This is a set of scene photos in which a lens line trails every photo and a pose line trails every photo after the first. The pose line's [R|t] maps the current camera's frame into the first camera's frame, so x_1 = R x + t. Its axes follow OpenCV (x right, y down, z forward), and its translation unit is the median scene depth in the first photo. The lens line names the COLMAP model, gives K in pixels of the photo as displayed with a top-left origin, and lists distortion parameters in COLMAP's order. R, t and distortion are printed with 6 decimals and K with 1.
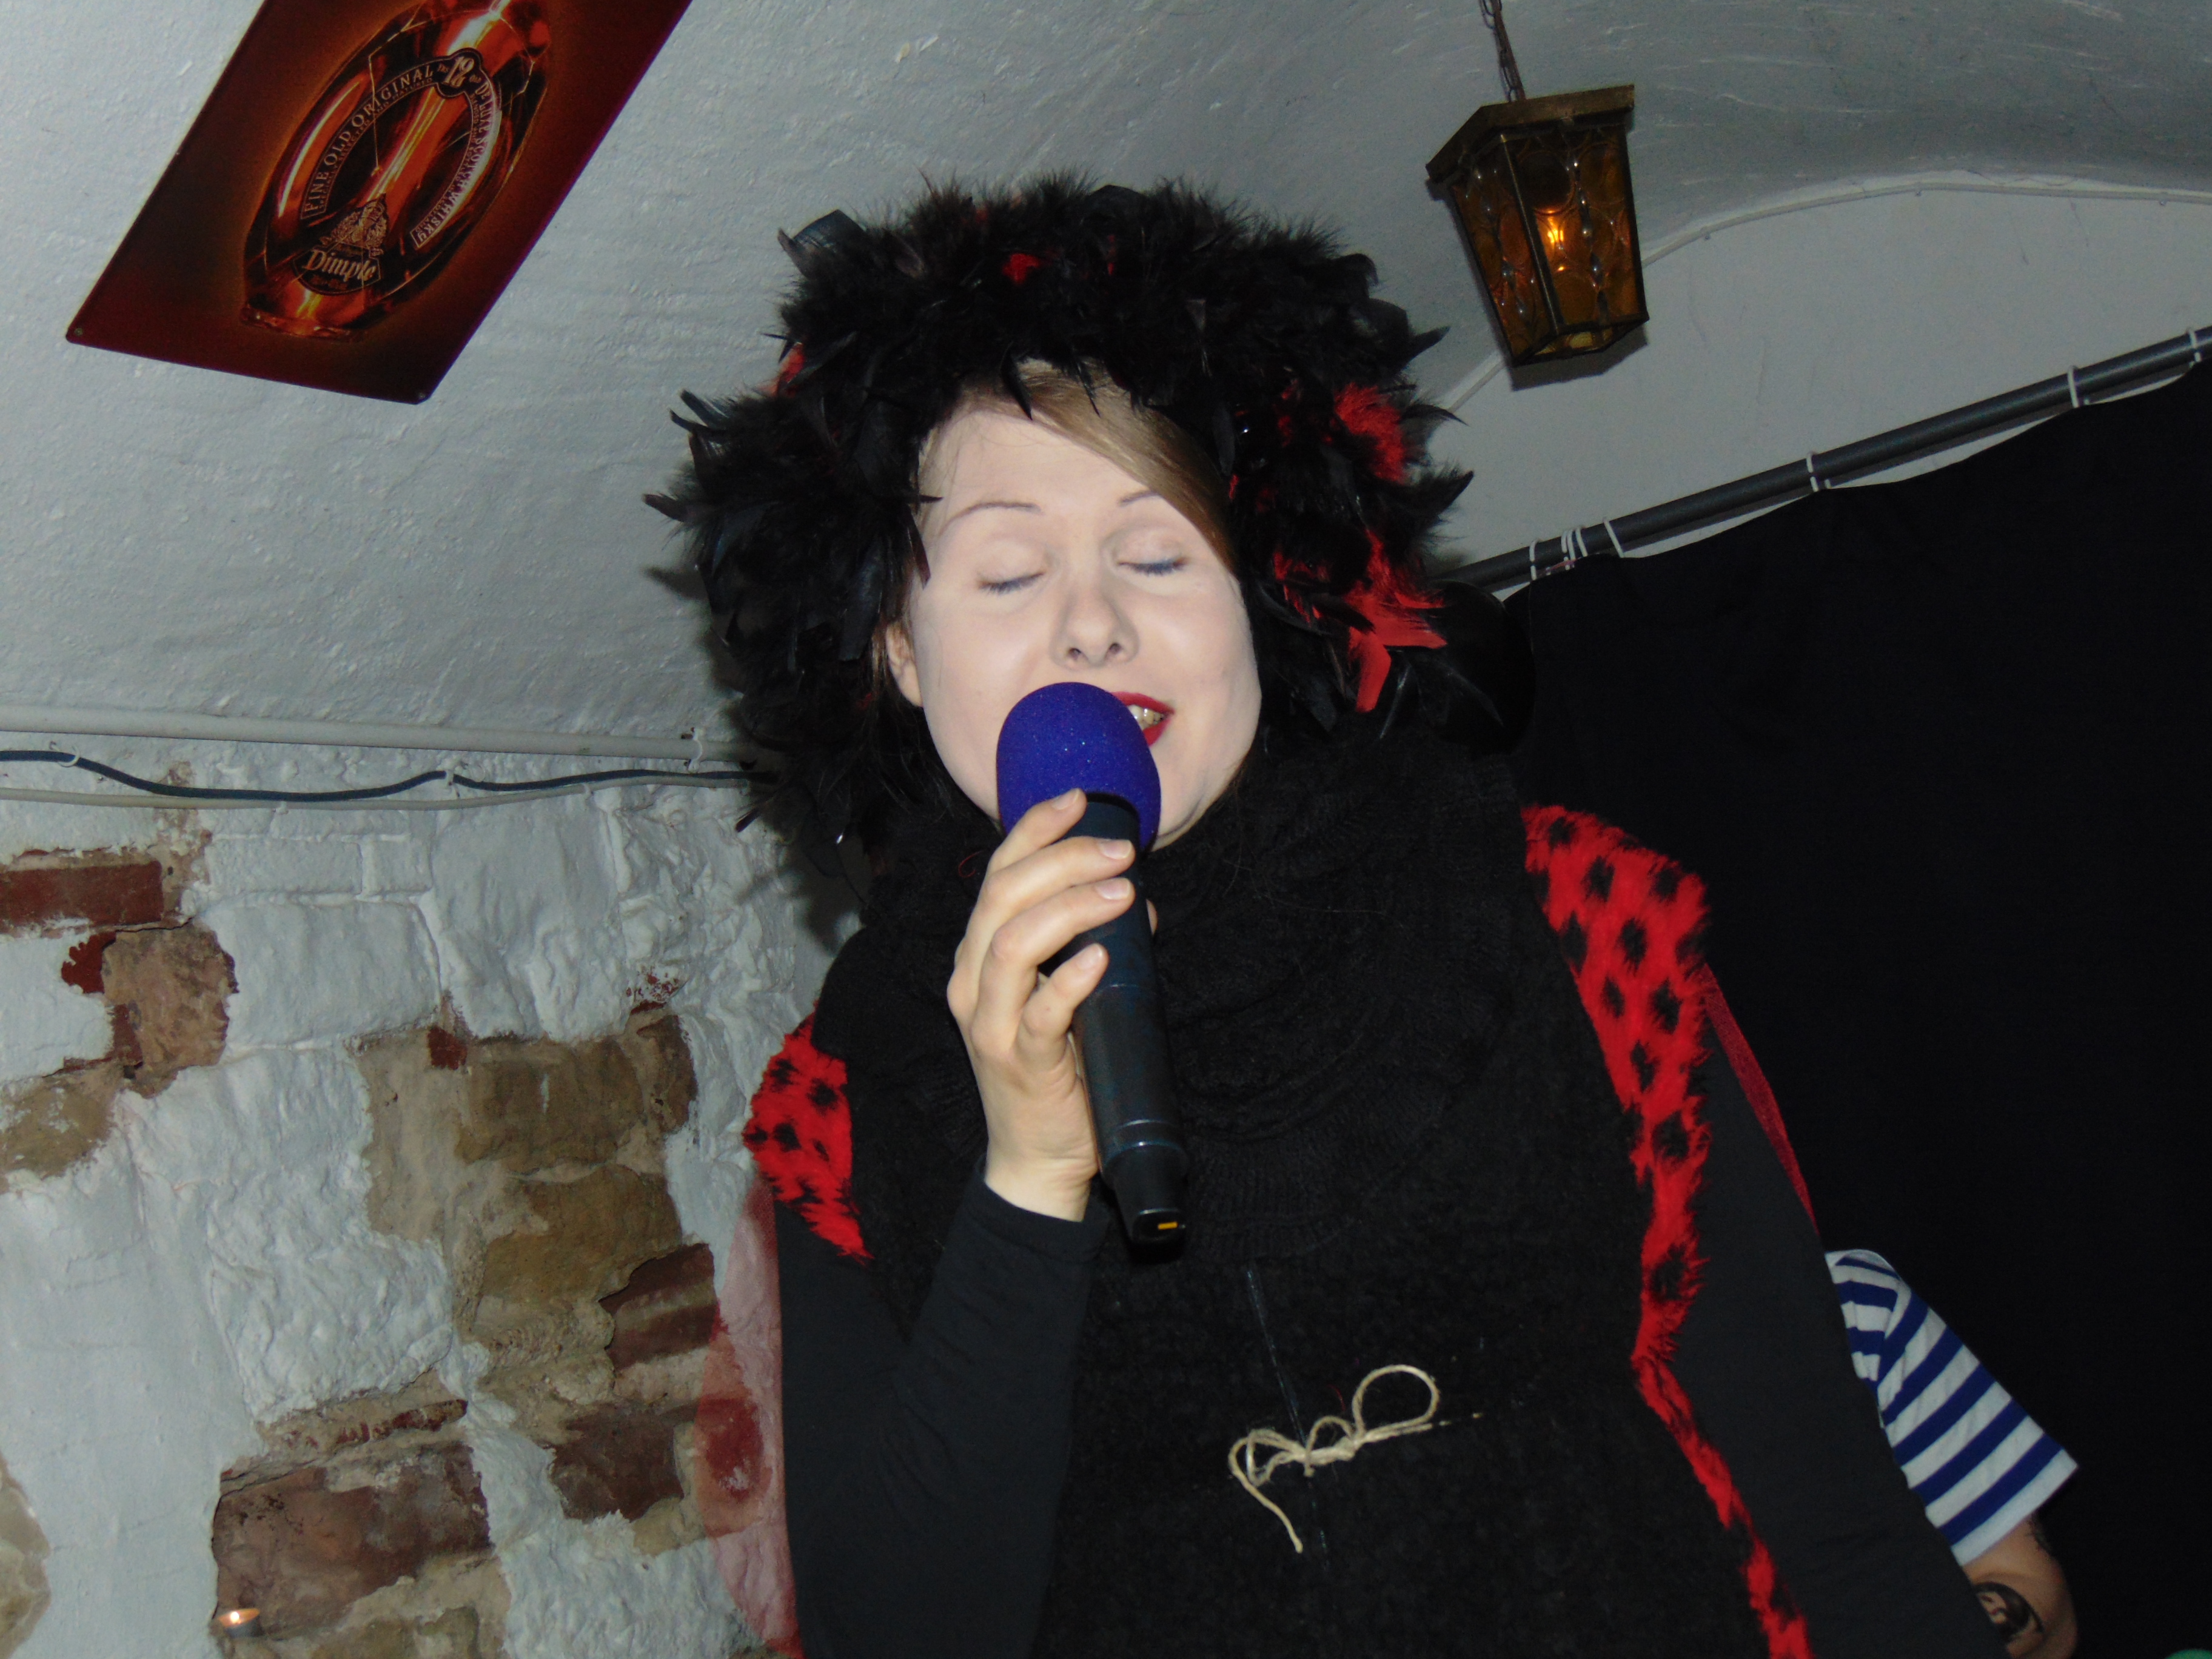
lens RADIAL K [[3259.2, 0, 1112.4], [0, 3259.2, 832.6], [0, 0, 1]] dist [0.003133, 0.000000]
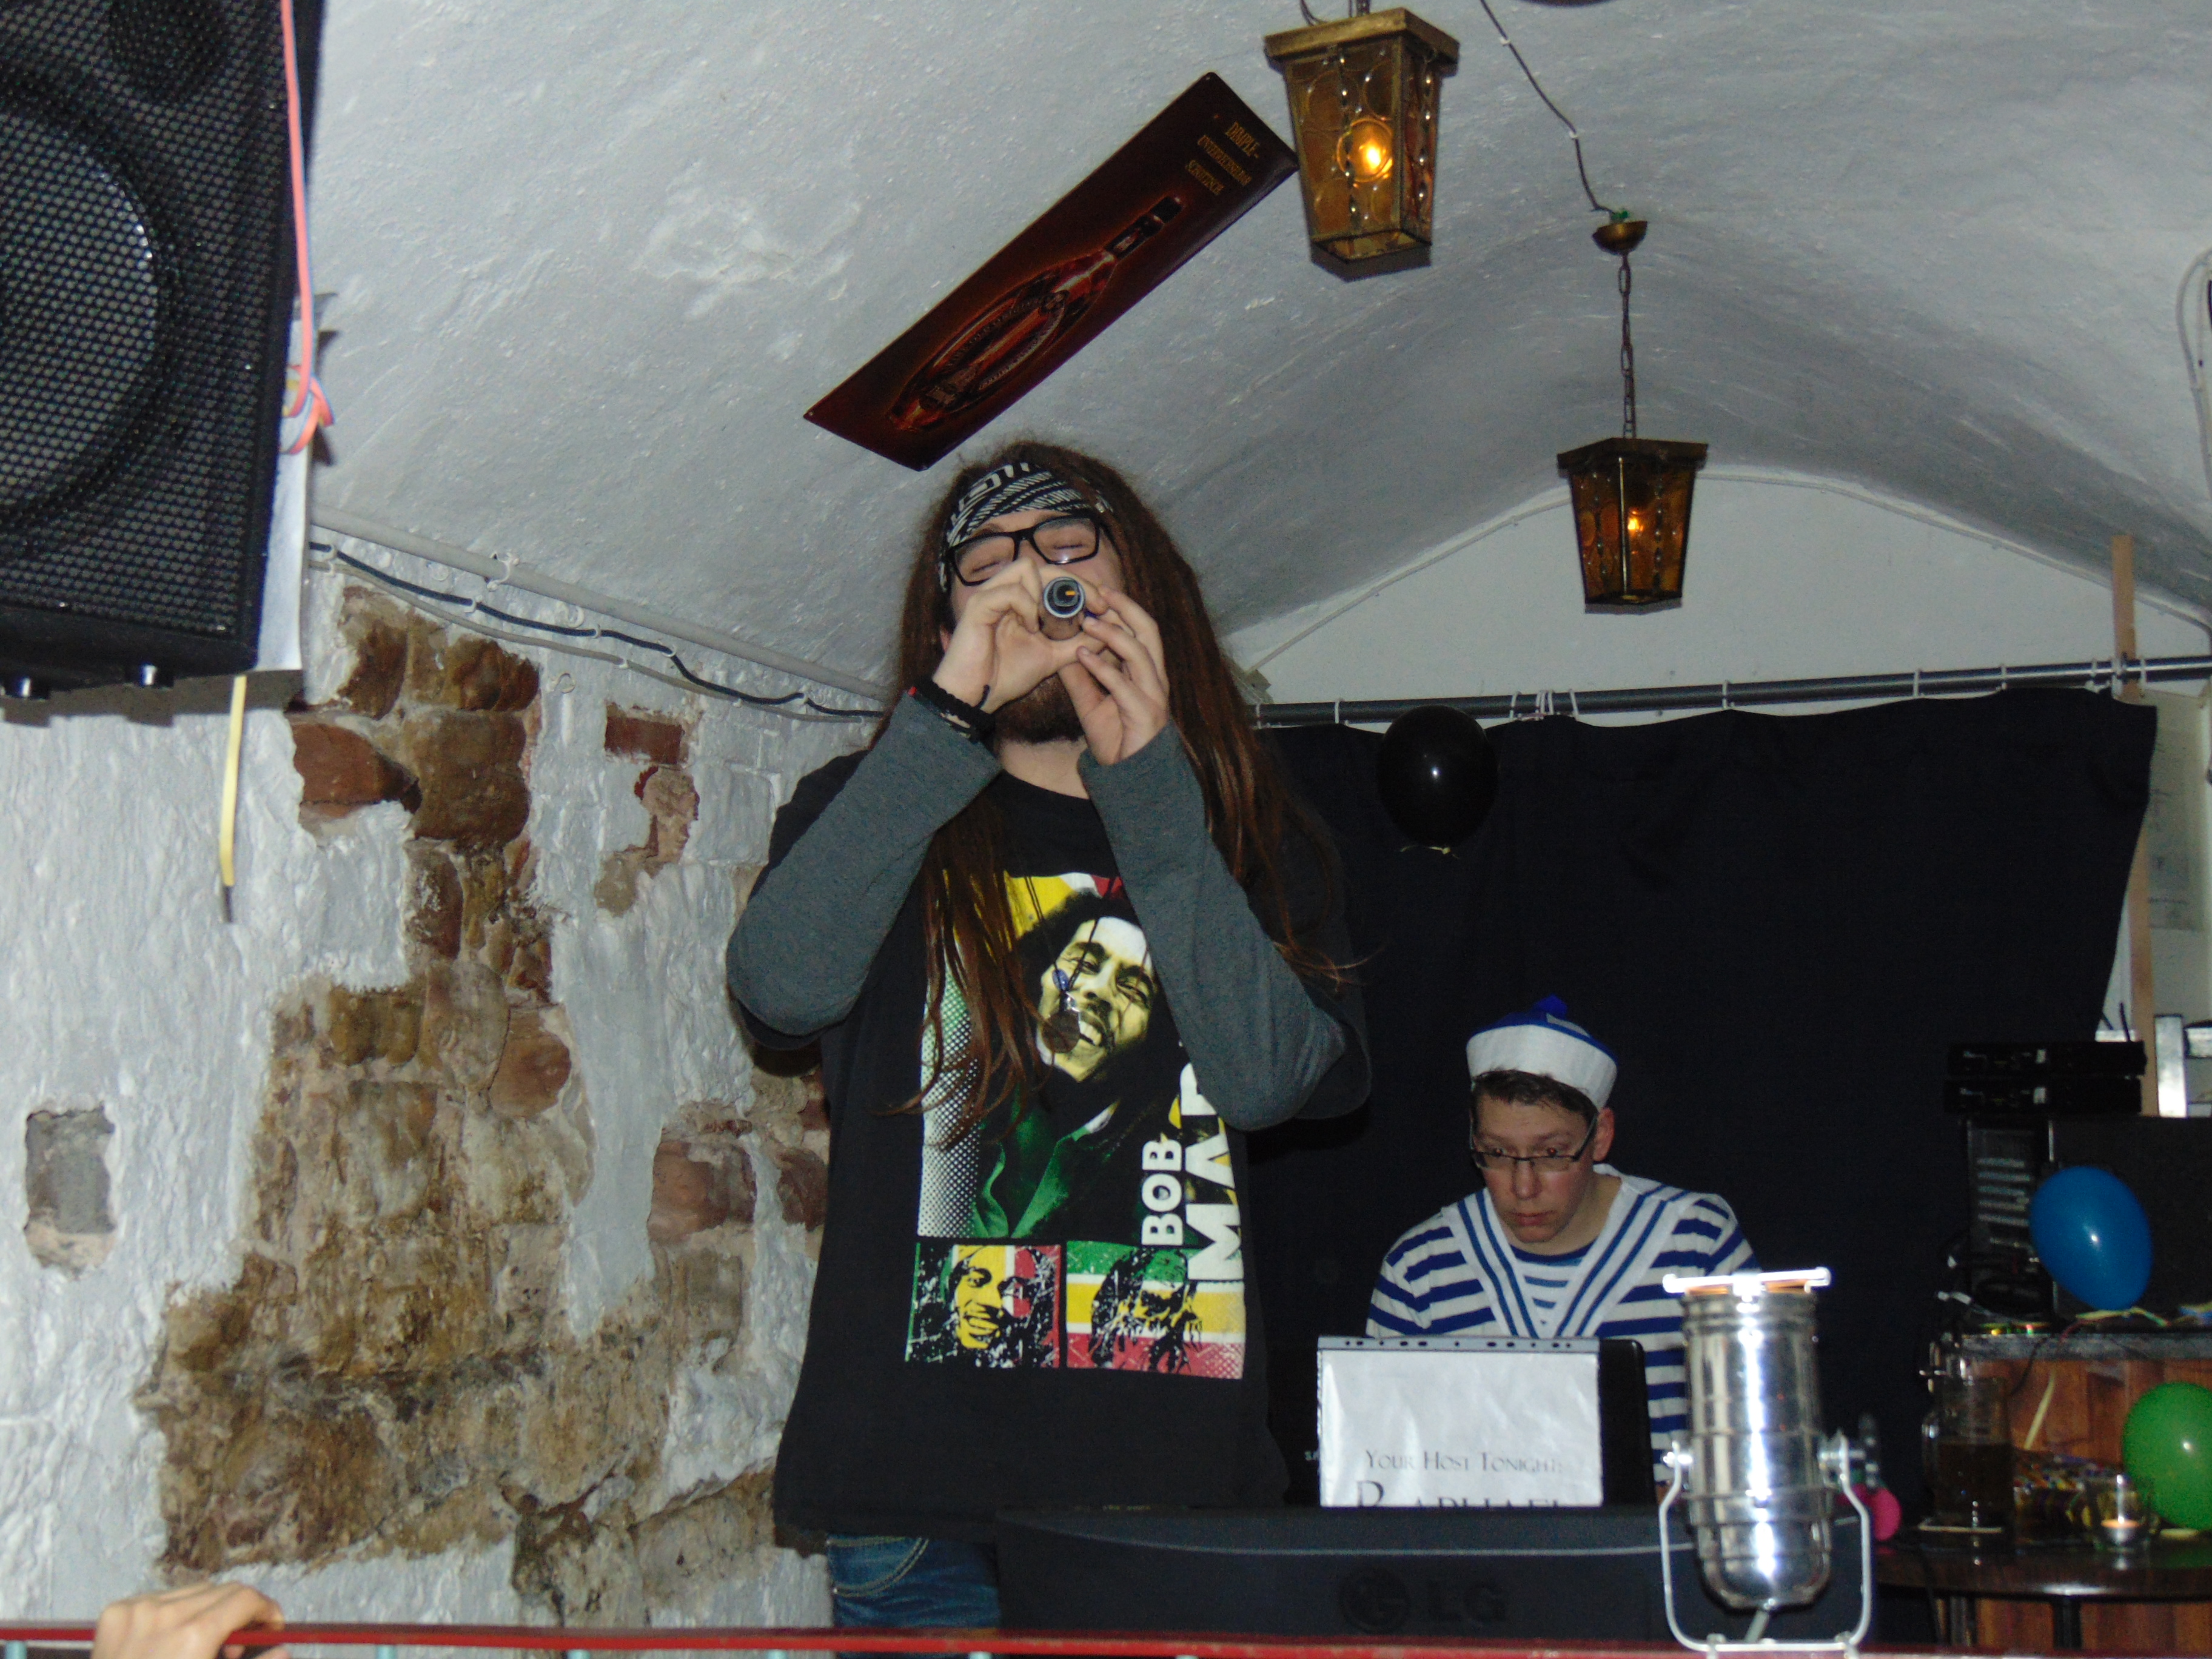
lens RADIAL K [[3825.6, 0, 1102.4], [0, 3825.6, 831.7], [0, 0, 1]] dist [0.022163, 0.000000]
pose [[0.962655, 0.230005, 0.142803, -0.321827], [-0.232070, 0.972696, -0.002252, 0.014335], [-0.139421, -0.030973, 0.989749, -0.718996]]
